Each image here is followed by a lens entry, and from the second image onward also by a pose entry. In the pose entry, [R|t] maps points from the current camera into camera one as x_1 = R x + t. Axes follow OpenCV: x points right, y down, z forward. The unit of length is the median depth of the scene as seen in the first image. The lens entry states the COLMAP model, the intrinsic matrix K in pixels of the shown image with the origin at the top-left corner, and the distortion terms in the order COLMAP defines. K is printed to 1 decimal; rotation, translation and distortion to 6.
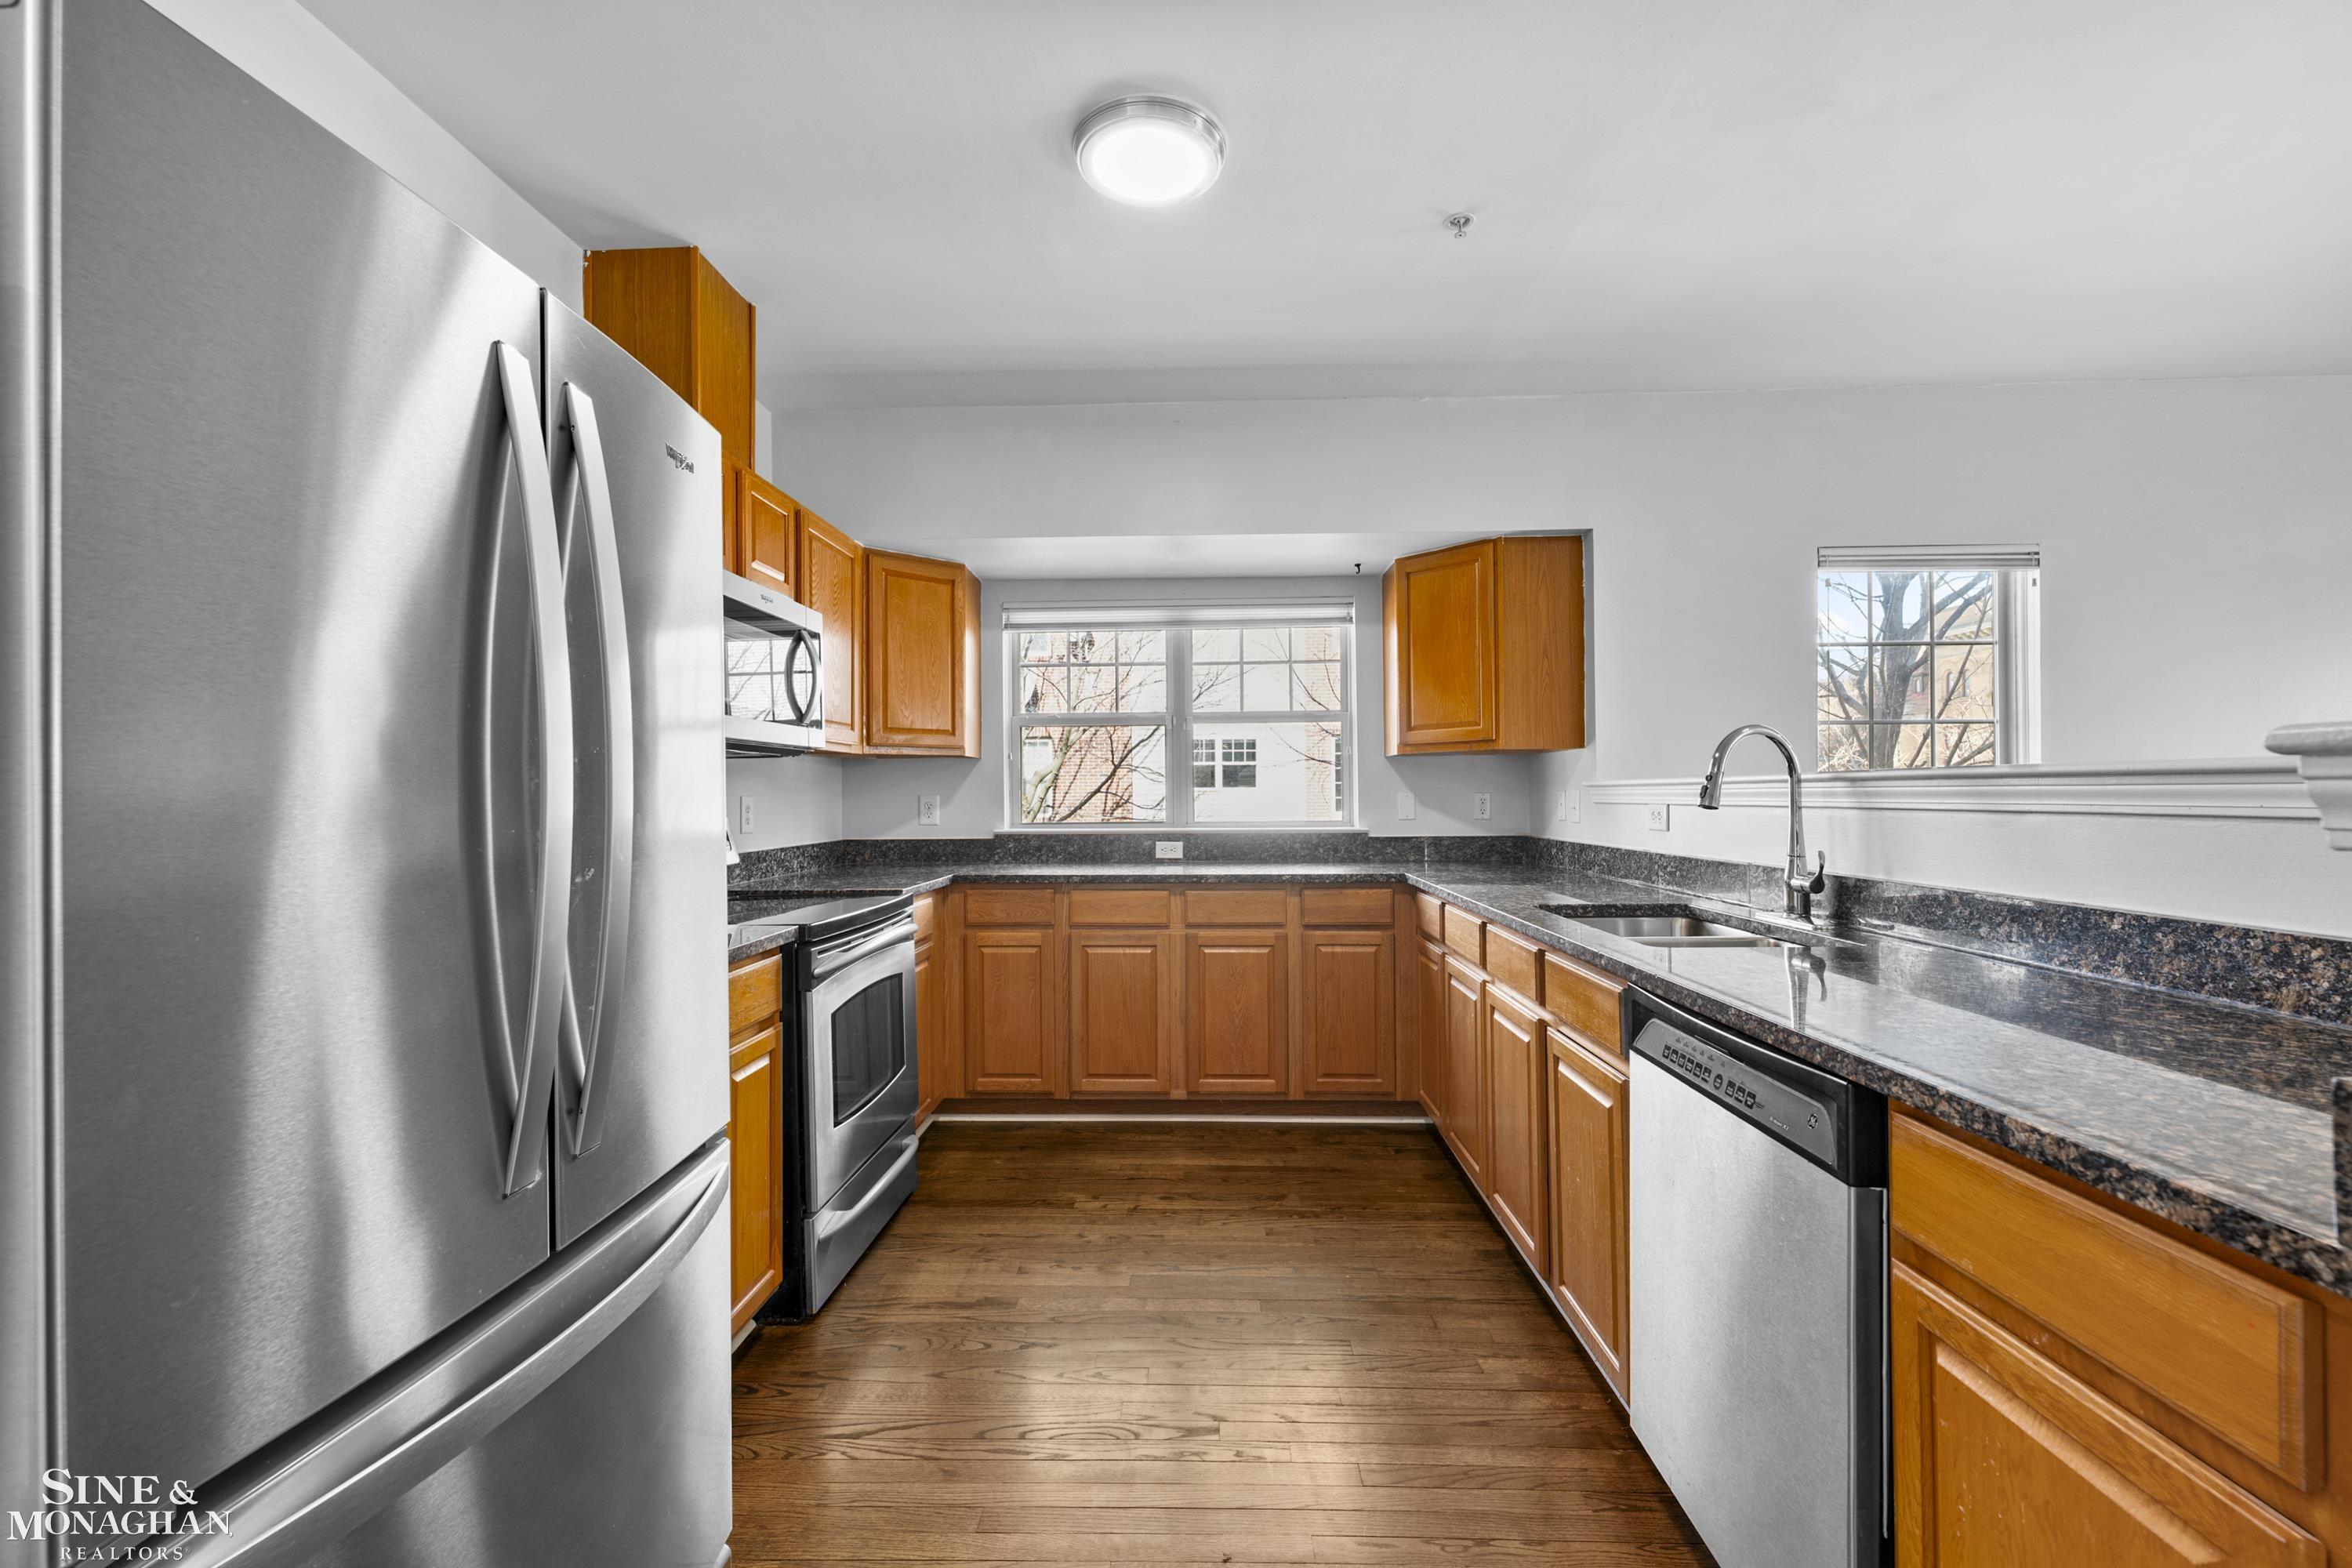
lens RADIAL K [[996.1, 0, 1169.7], [0, 996.1, 796.1], [0, 0, 1]] dist [0.002116, 0.000133]
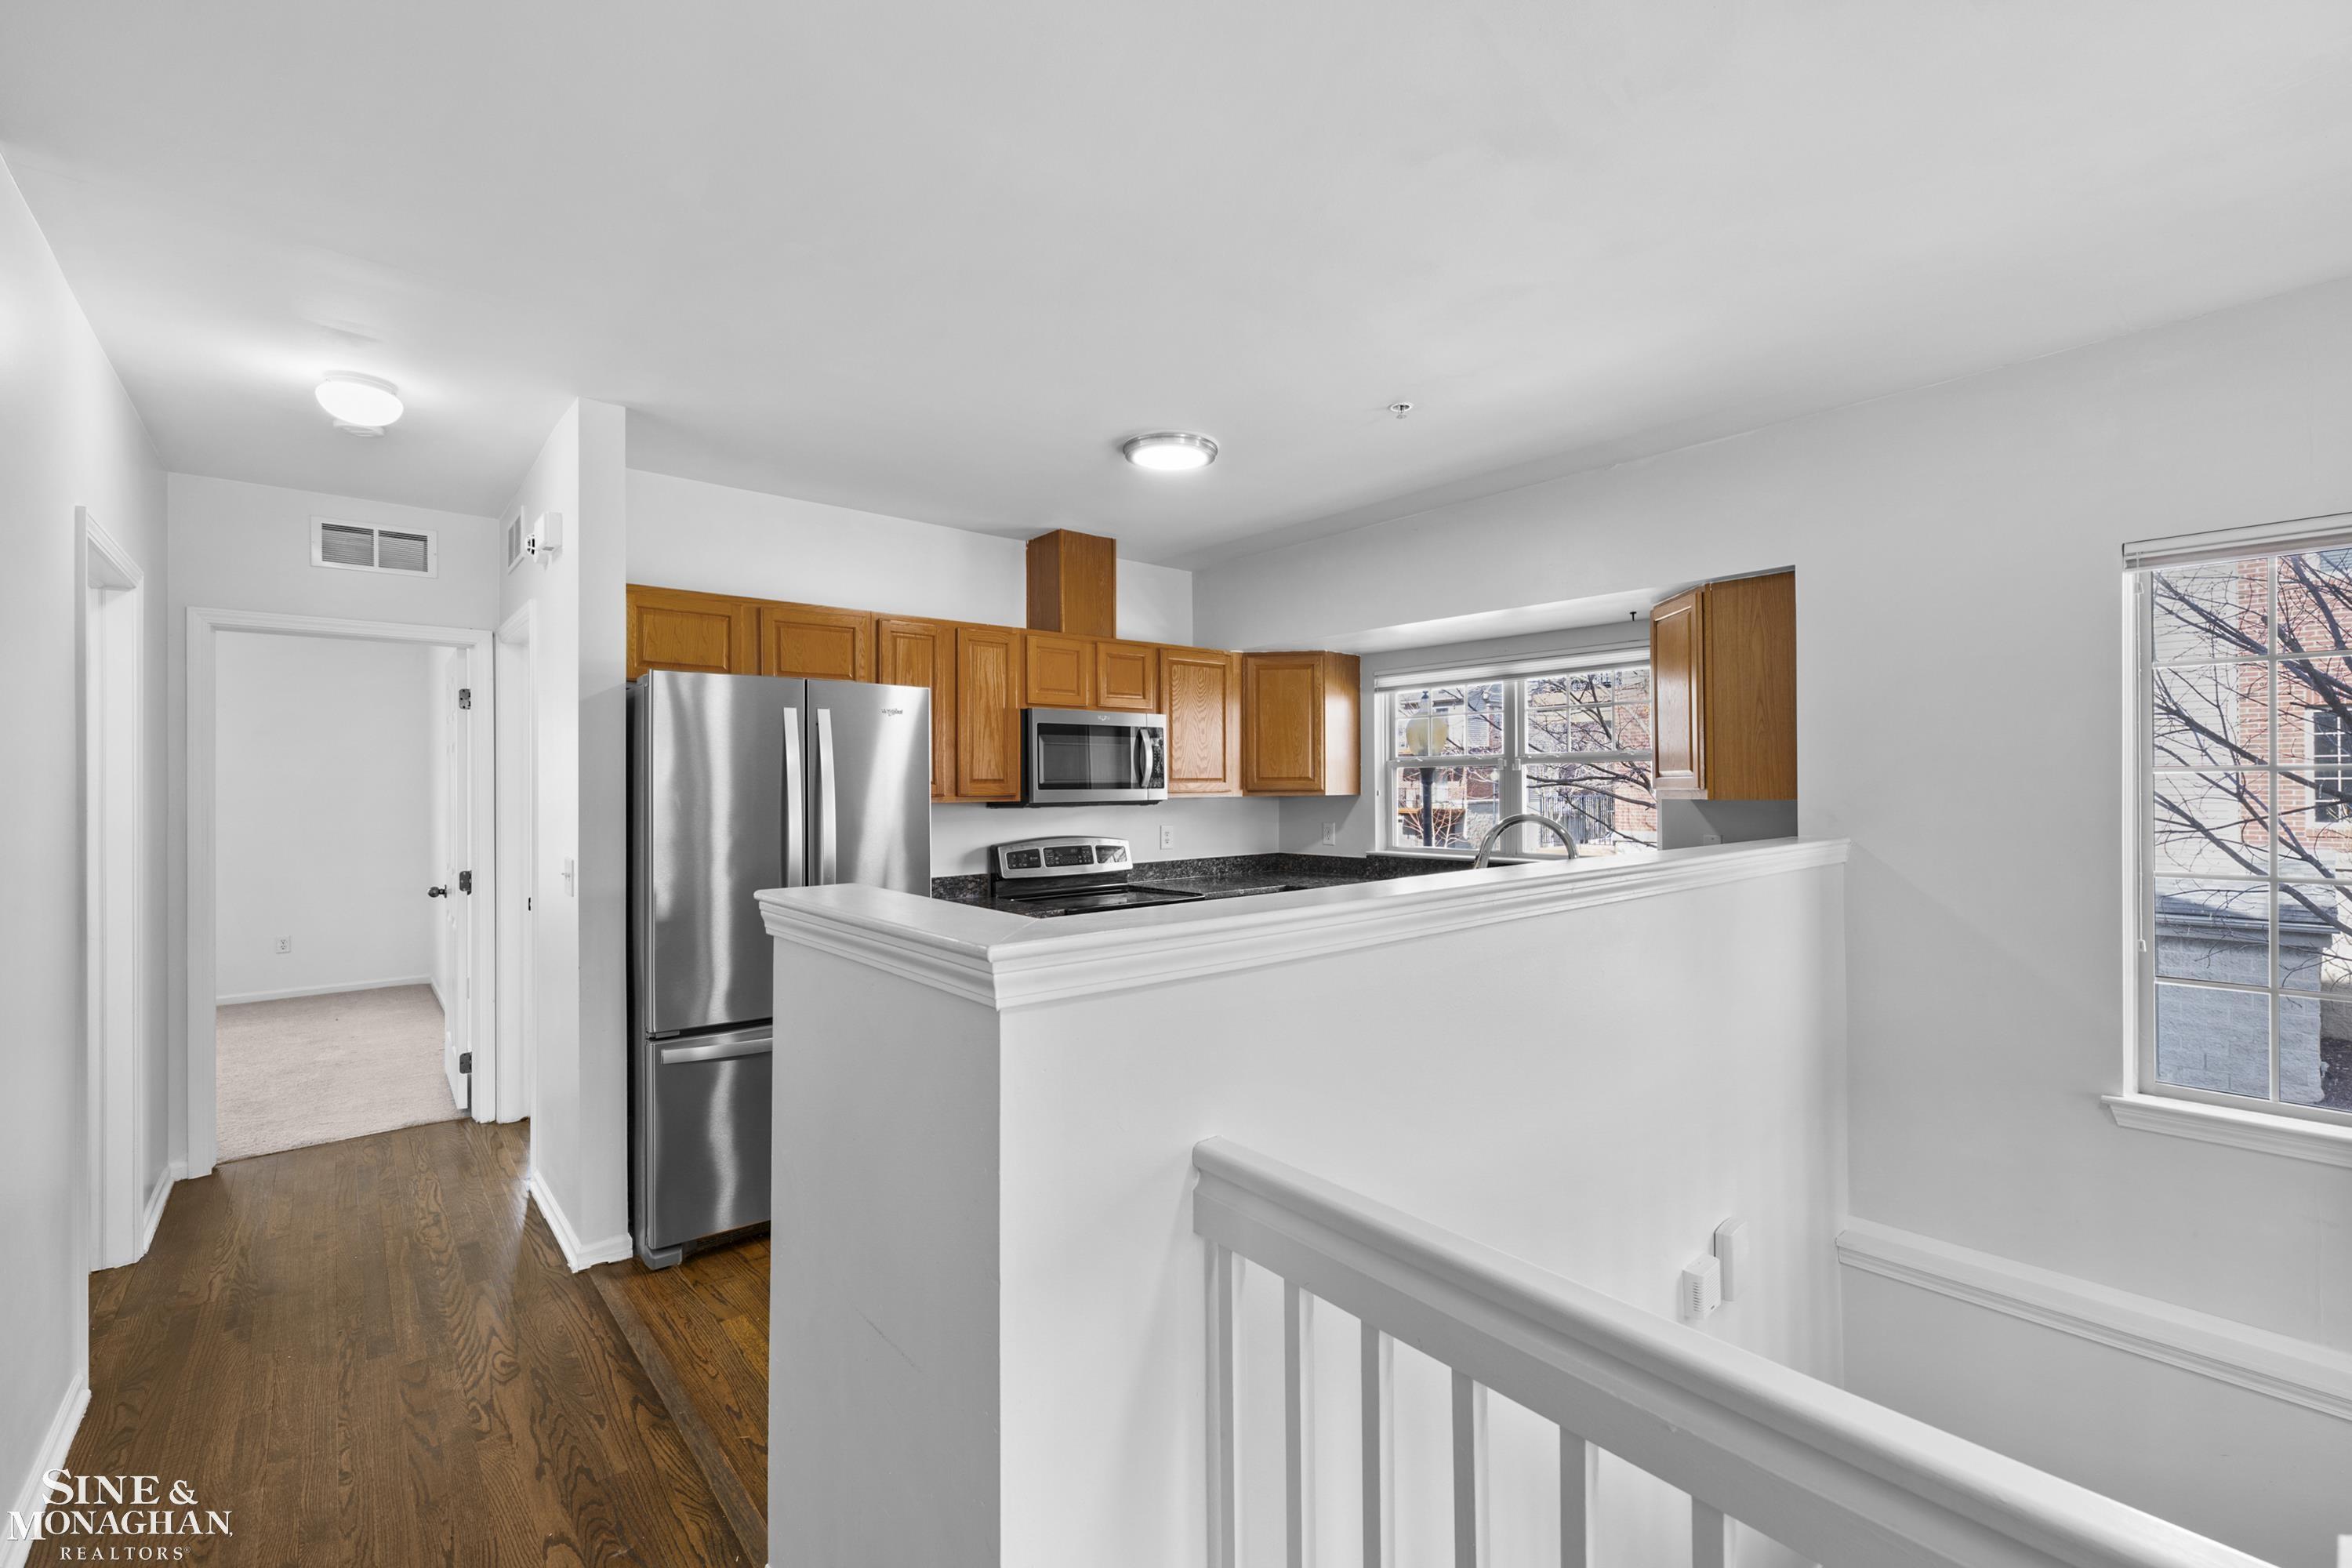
lens RADIAL K [[973.4, 0, 1176.0], [0, 973.4, 784.0], [0, 0, 1]] dist [0.000473, 0.000030]
pose [[0.679400, 0.000425, -0.733768, 0.648817], [0.004978, 0.999974, 0.005188, -0.067840], [0.733751, -0.007177, 0.679380, -0.027935]]
